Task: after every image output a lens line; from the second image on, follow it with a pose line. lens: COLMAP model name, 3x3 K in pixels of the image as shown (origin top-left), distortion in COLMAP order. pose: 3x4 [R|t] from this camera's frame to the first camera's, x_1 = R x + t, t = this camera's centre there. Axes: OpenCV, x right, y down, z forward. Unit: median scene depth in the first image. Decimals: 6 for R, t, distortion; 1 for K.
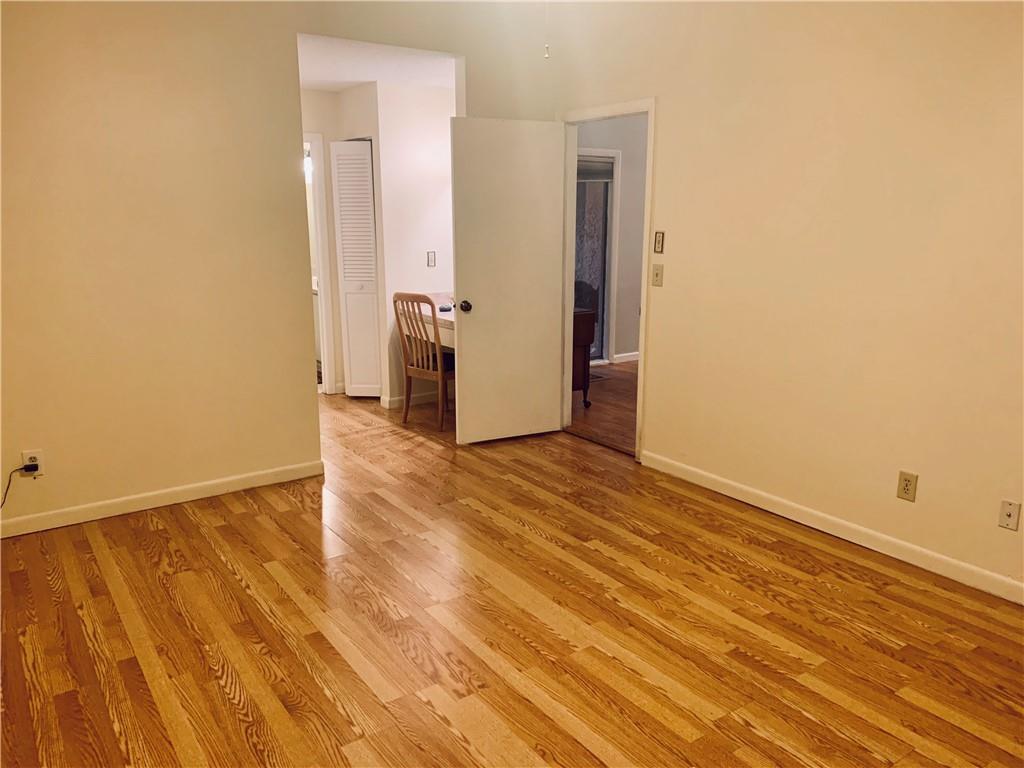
lens RADIAL K [[797.0, 0, 518.5], [0, 797.0, 378.0], [0, 0, 1]] dist [0.110437, -0.129965]
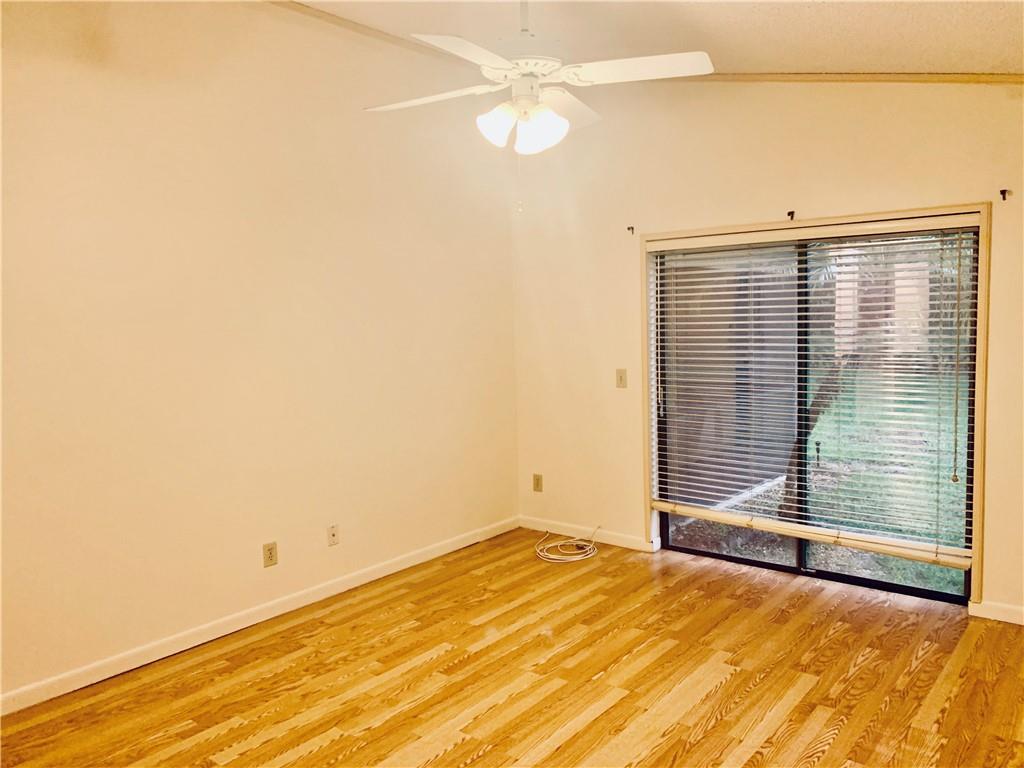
lens RADIAL K [[803.2, 0, 512.0], [0, 803.2, 384.0], [0, 0, 1]] dist [0.090804, -0.130842]
pose [[-0.270952, -0.083833, 0.958935, -0.917792], [0.226442, 0.962693, 0.148144, -0.252957], [-0.935579, 0.257283, -0.241861, 1.070853]]
